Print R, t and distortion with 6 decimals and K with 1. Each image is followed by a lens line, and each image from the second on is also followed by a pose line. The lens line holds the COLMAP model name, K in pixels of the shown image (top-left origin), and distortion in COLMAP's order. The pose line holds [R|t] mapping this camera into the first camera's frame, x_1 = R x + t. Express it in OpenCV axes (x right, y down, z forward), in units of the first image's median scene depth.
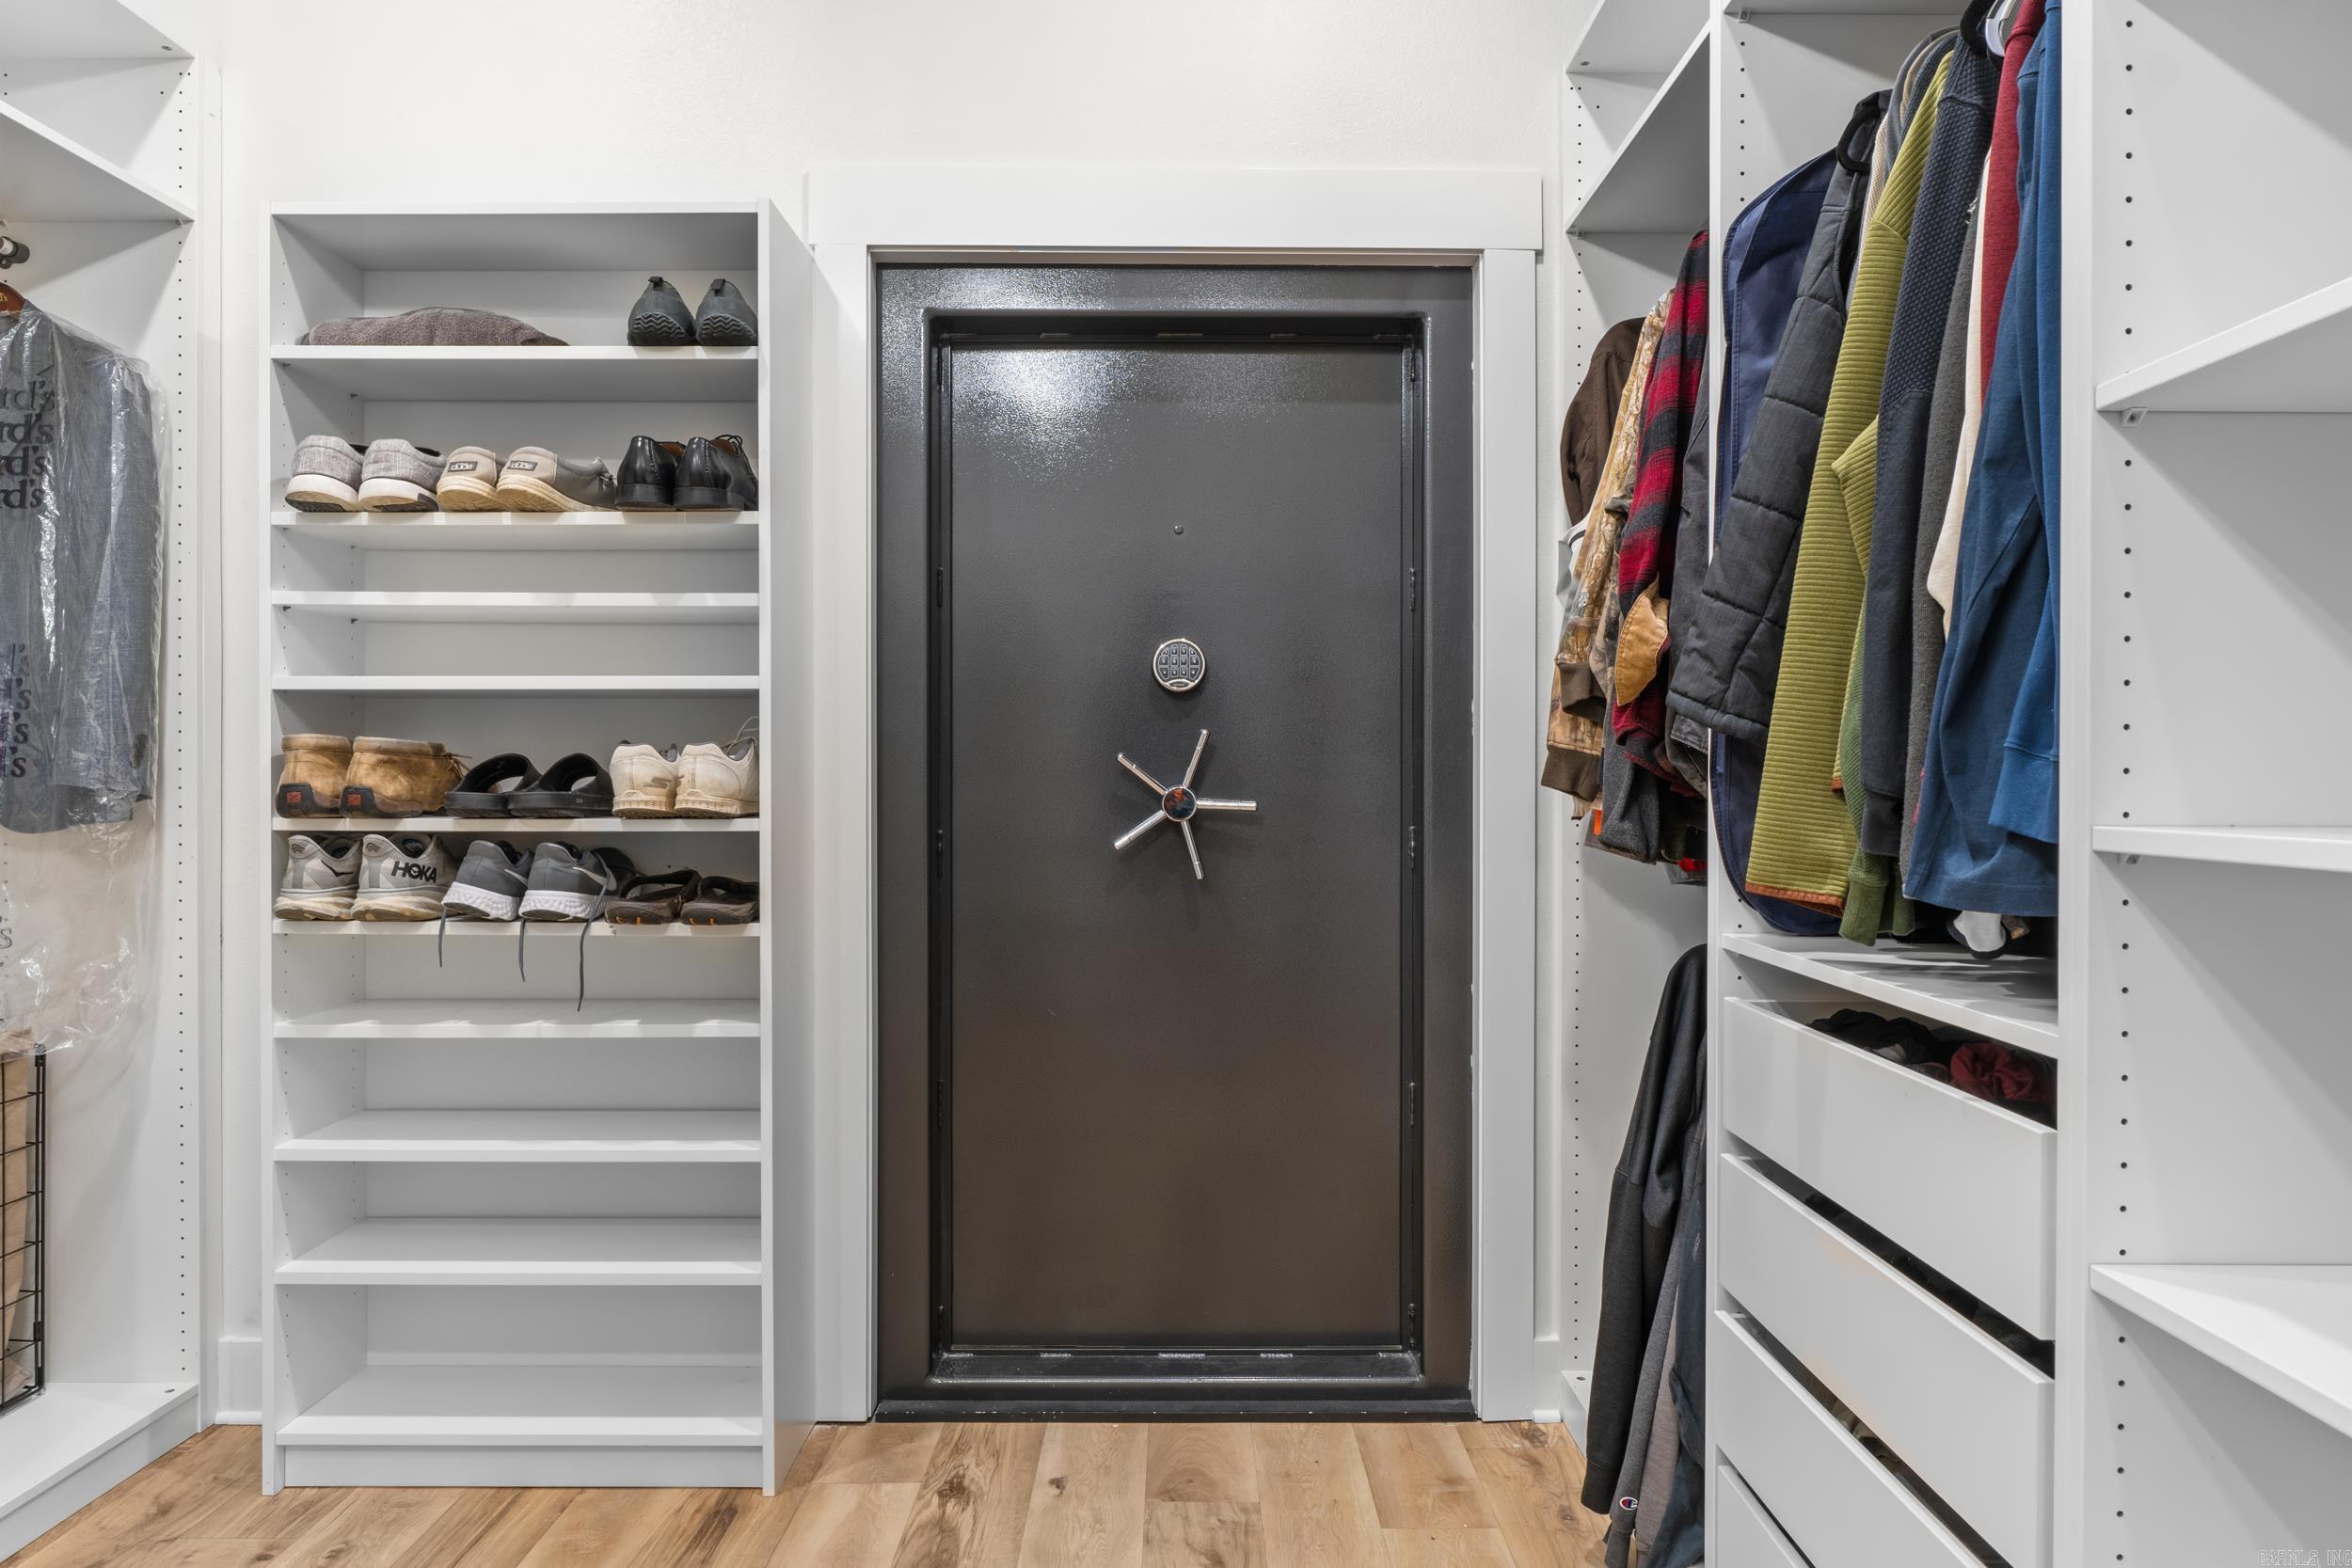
lens RADIAL K [[1497.6, 0, 1176.1], [0, 1497.6, 779.3], [0, 0, 1]] dist [-0.002363, -0.003235]
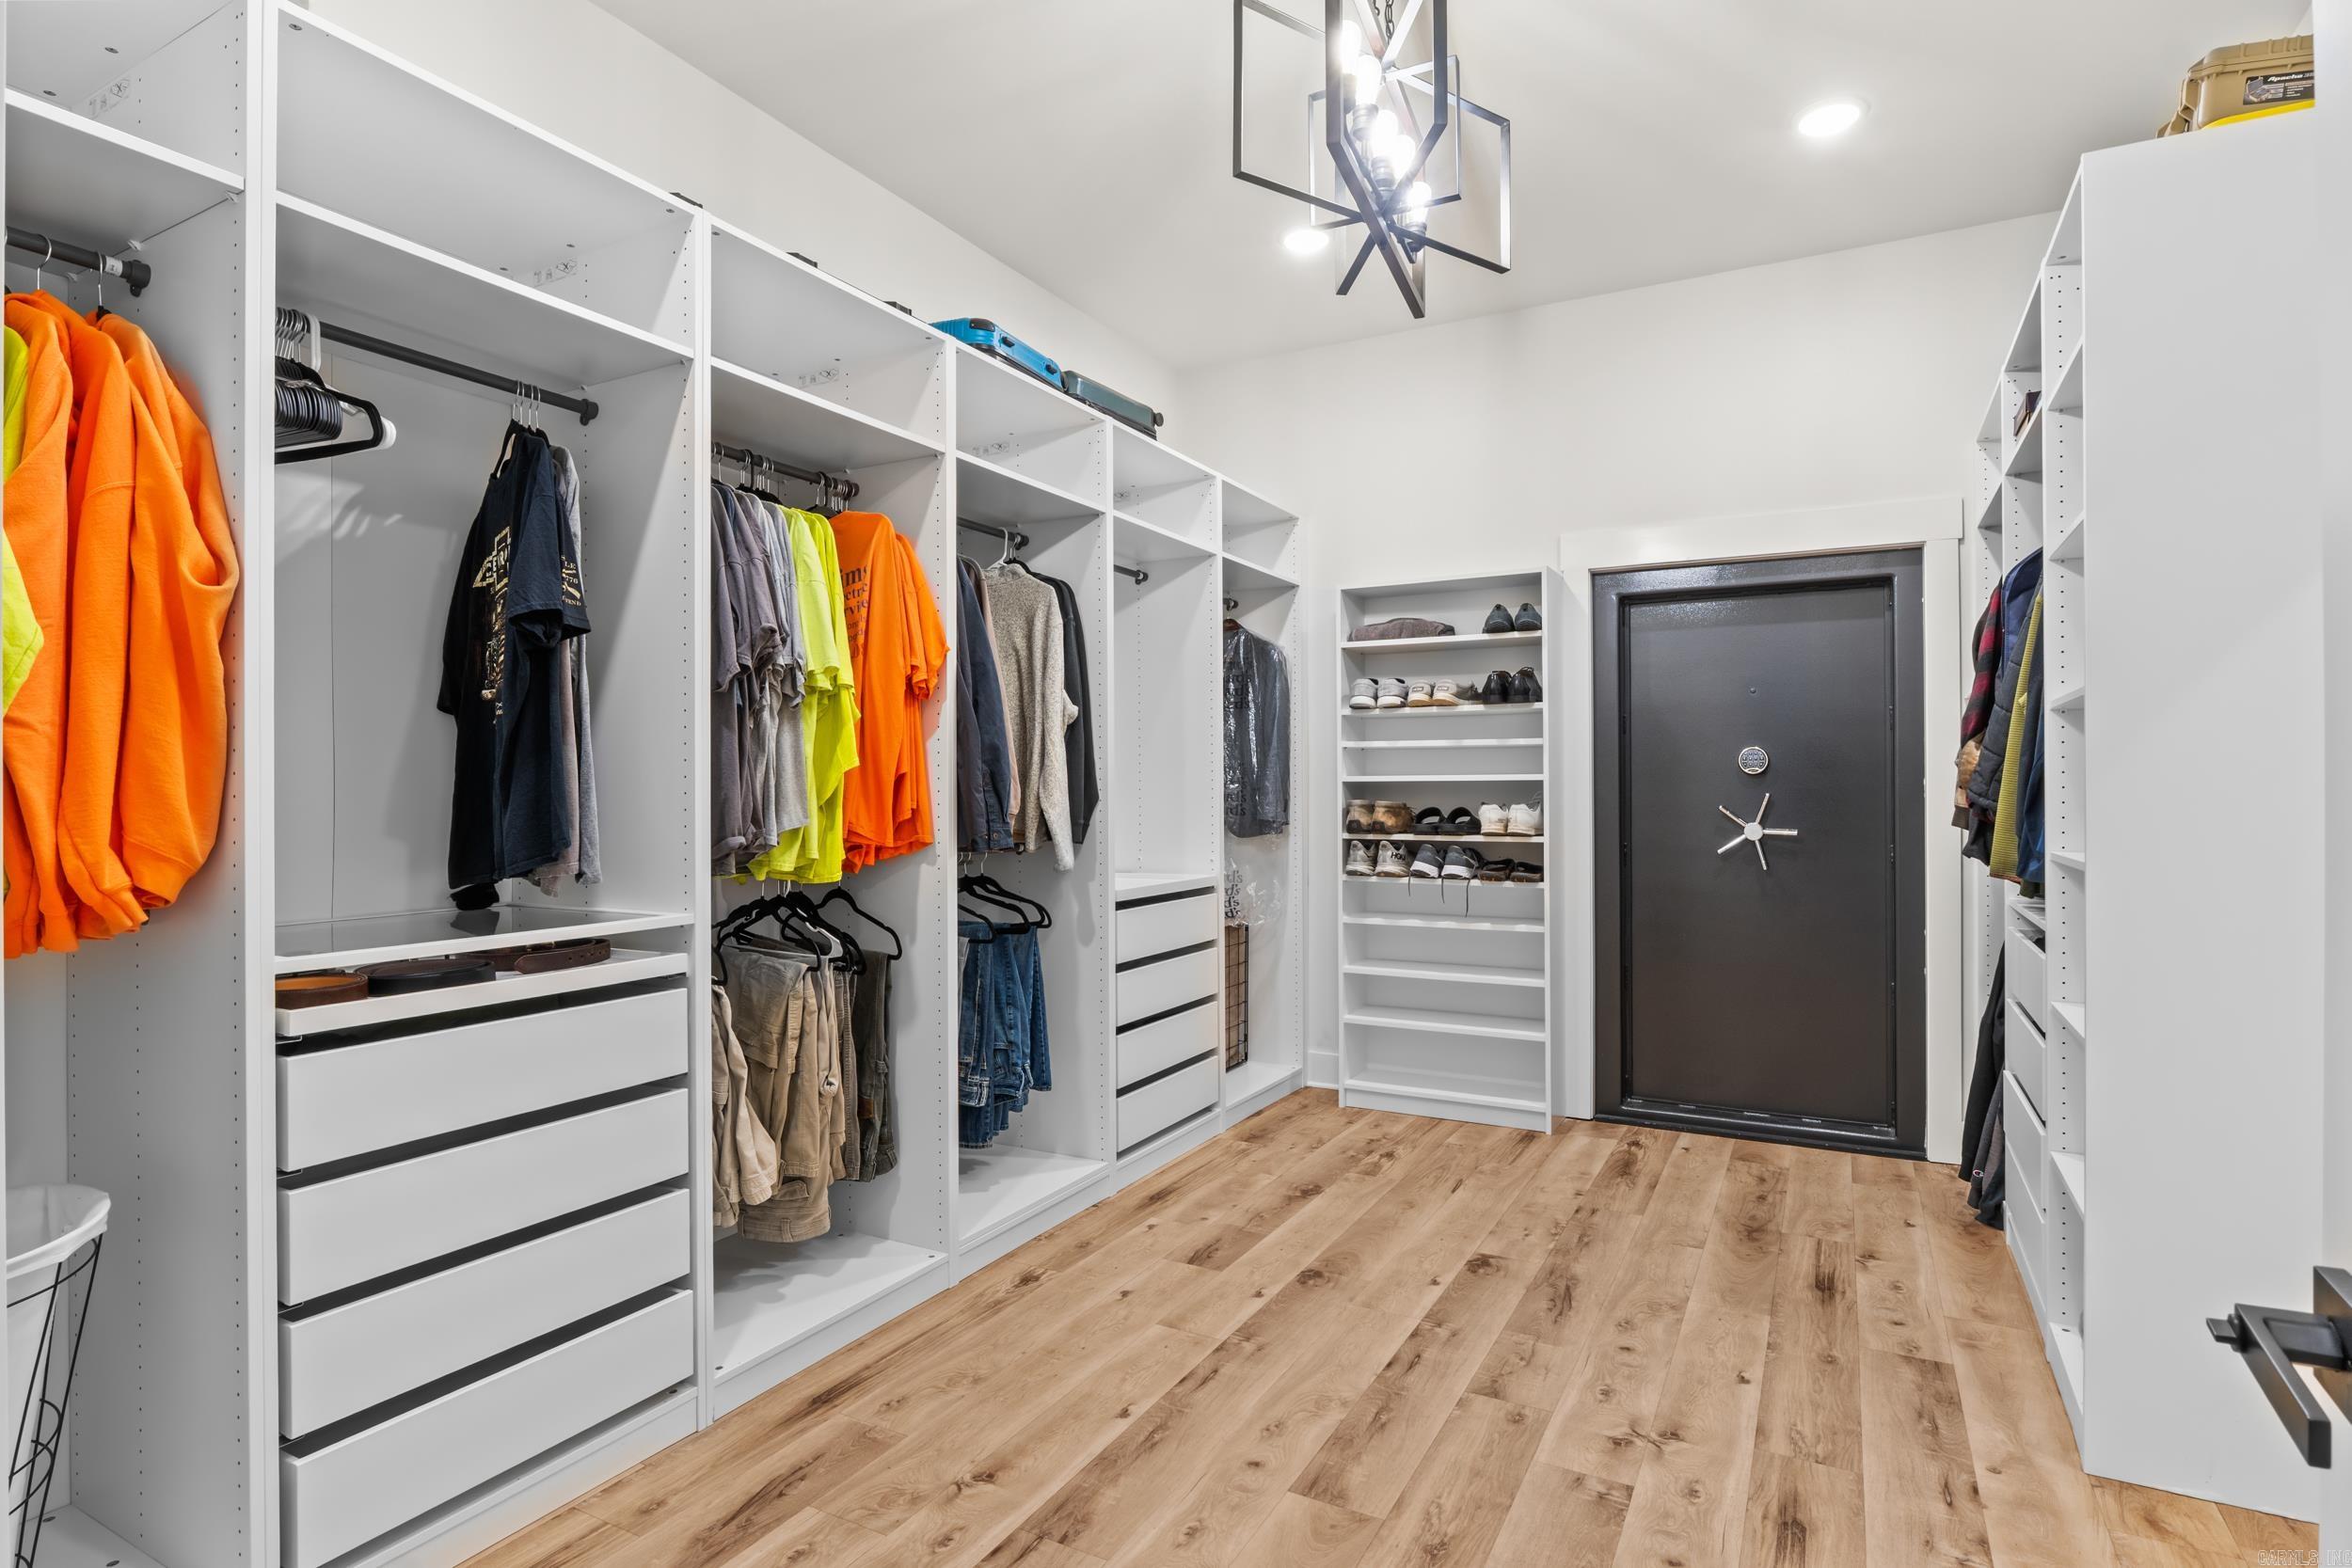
lens RADIAL K [[1230.9, 0, 1166.3], [0, 1230.9, 782.6], [0, 0, 1]] dist [-0.009873, -0.000586]
pose [[0.877958, -0.005726, -0.478704, 0.114312], [0.000422, 0.999937, -0.011187, -0.035495], [0.478738, 0.009620, 0.877905, -0.918731]]
